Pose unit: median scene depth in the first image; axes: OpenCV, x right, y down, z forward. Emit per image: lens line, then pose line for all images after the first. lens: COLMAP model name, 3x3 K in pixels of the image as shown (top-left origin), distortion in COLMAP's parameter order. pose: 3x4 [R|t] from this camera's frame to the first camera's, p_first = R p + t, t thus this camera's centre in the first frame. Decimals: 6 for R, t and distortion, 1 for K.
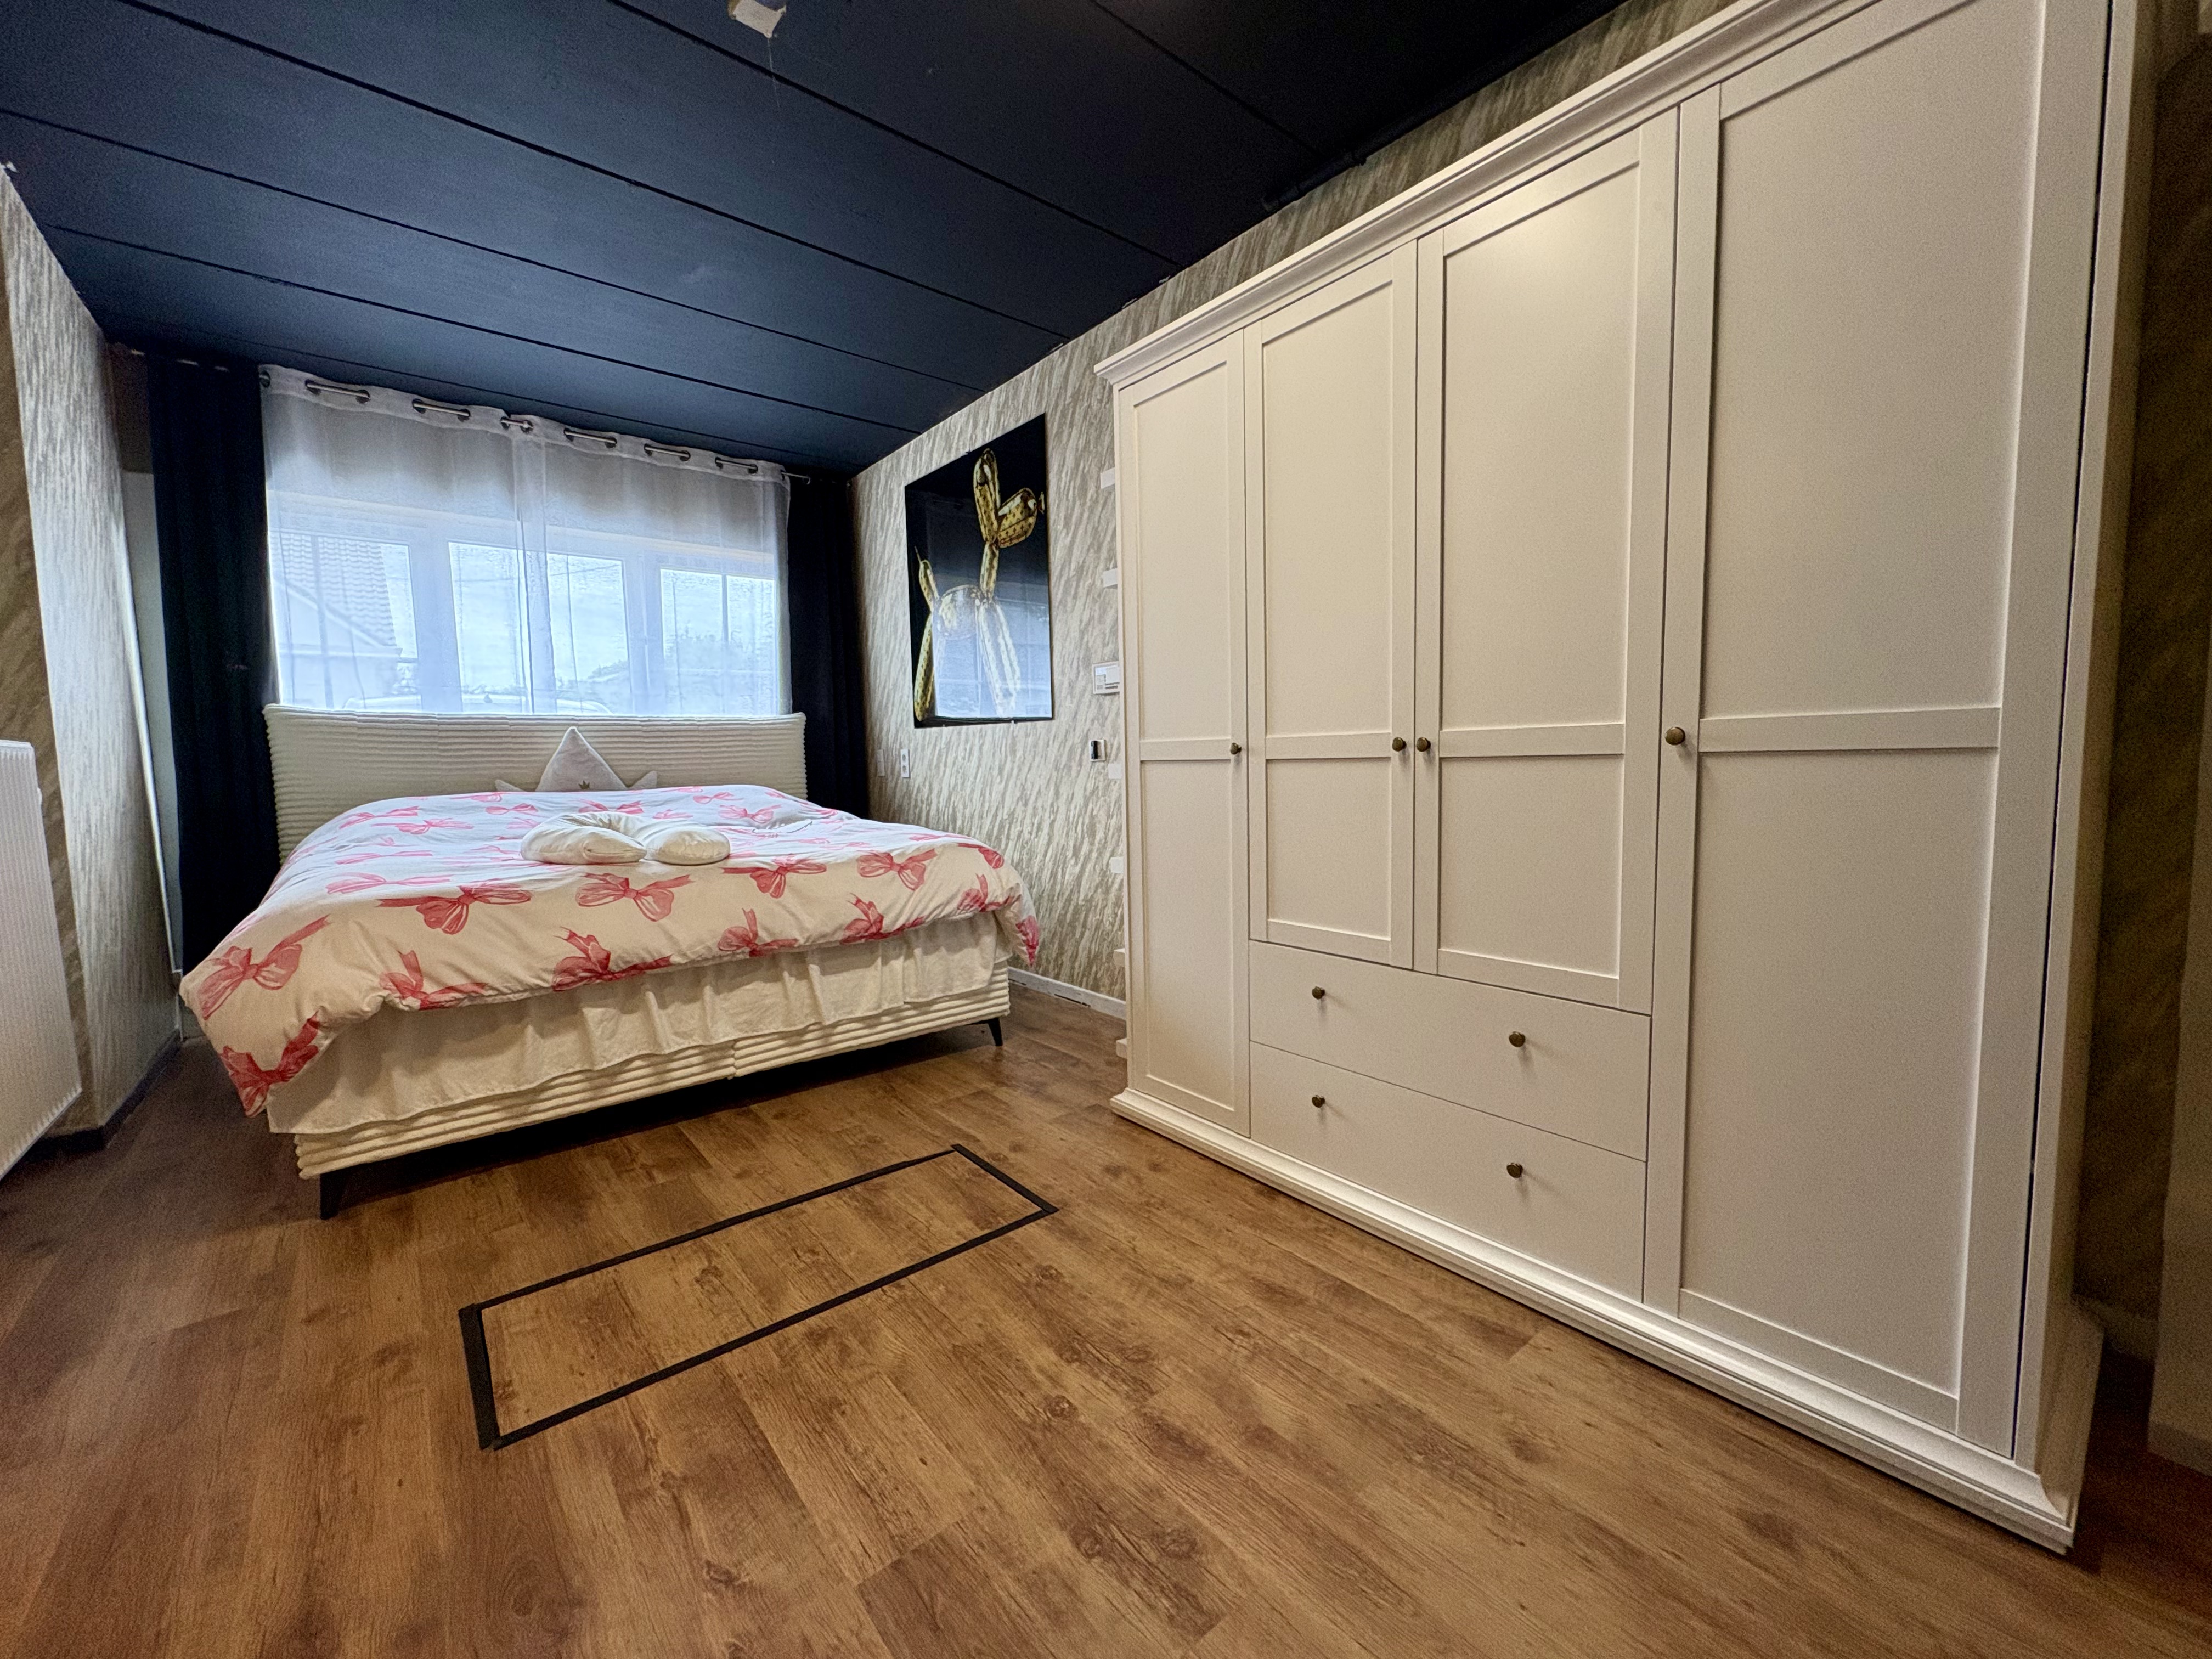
lens RADIAL K [[888.2, 0, 1103.6], [0, 888.2, 827.6], [0, 0, 1]] dist [0.001585, -0.000310]
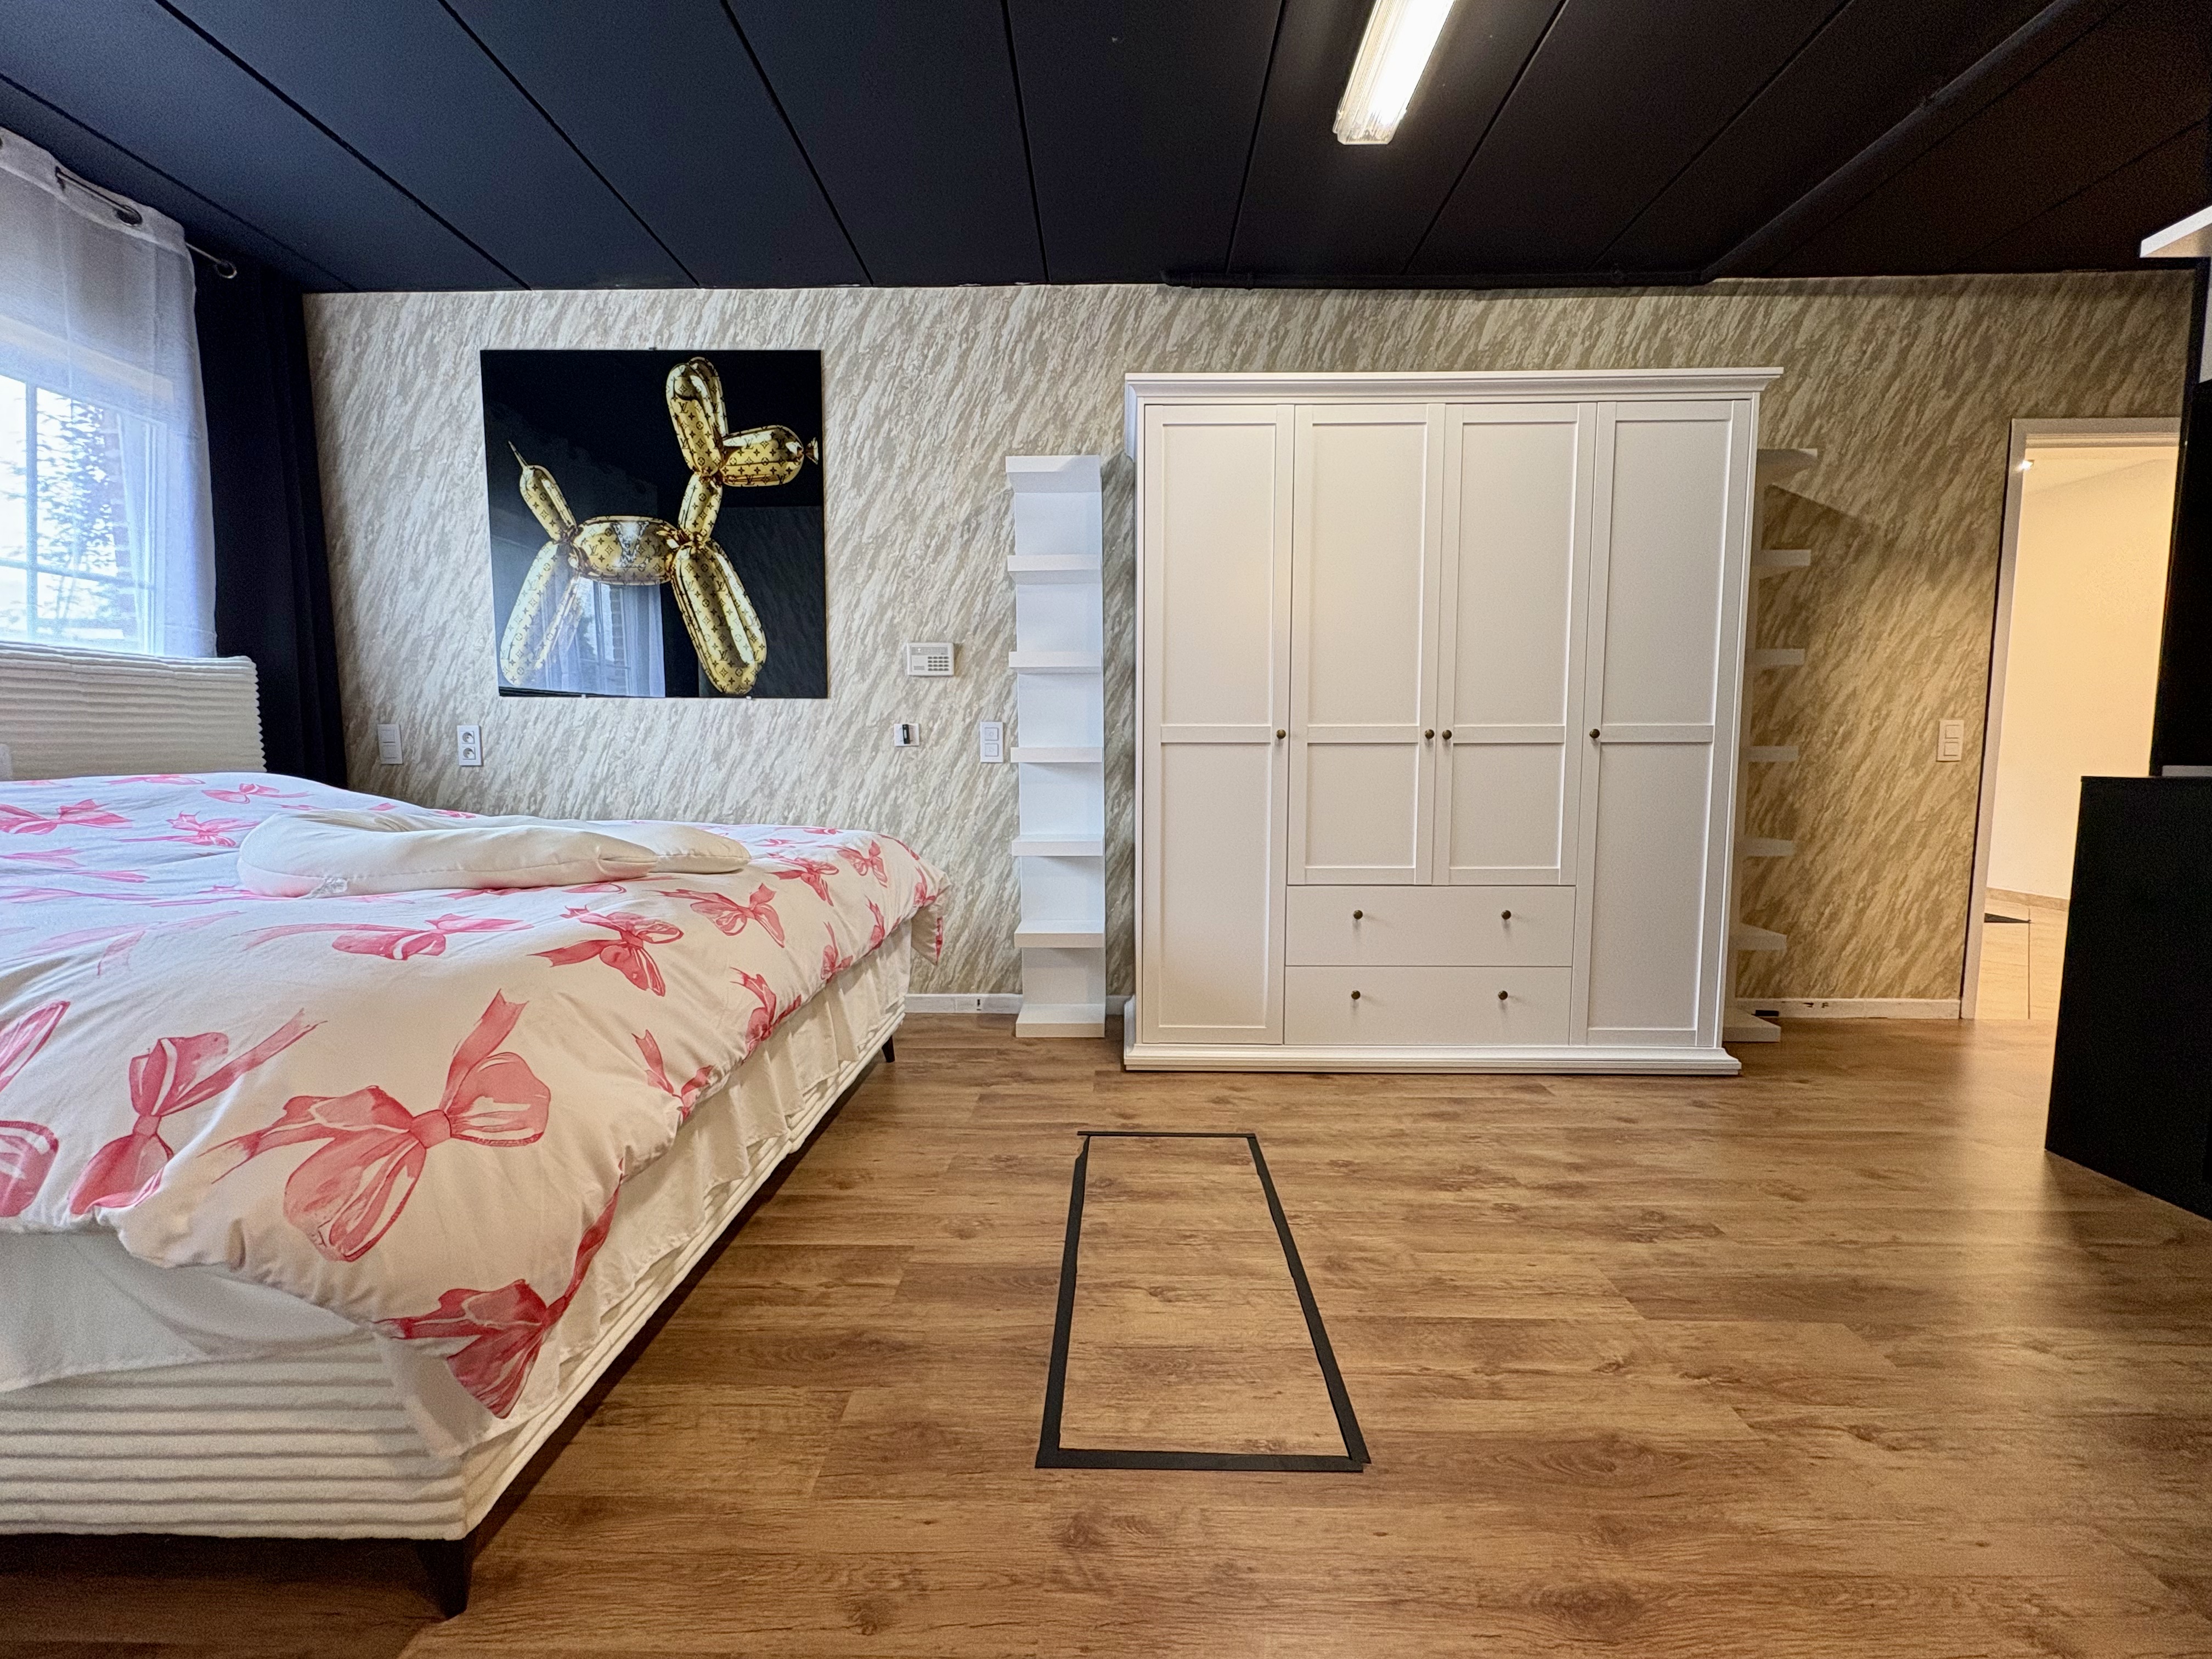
lens RADIAL K [[888.2, 0, 1104.5], [0, 888.2, 830.1], [0, 0, 1]] dist [0.001585, -0.000310]
pose [[0.645141, -0.044152, 0.762787, -0.679784], [0.048039, 0.998698, 0.017177, 0.008948], [-0.762552, 0.025563, 0.646422, 0.266462]]
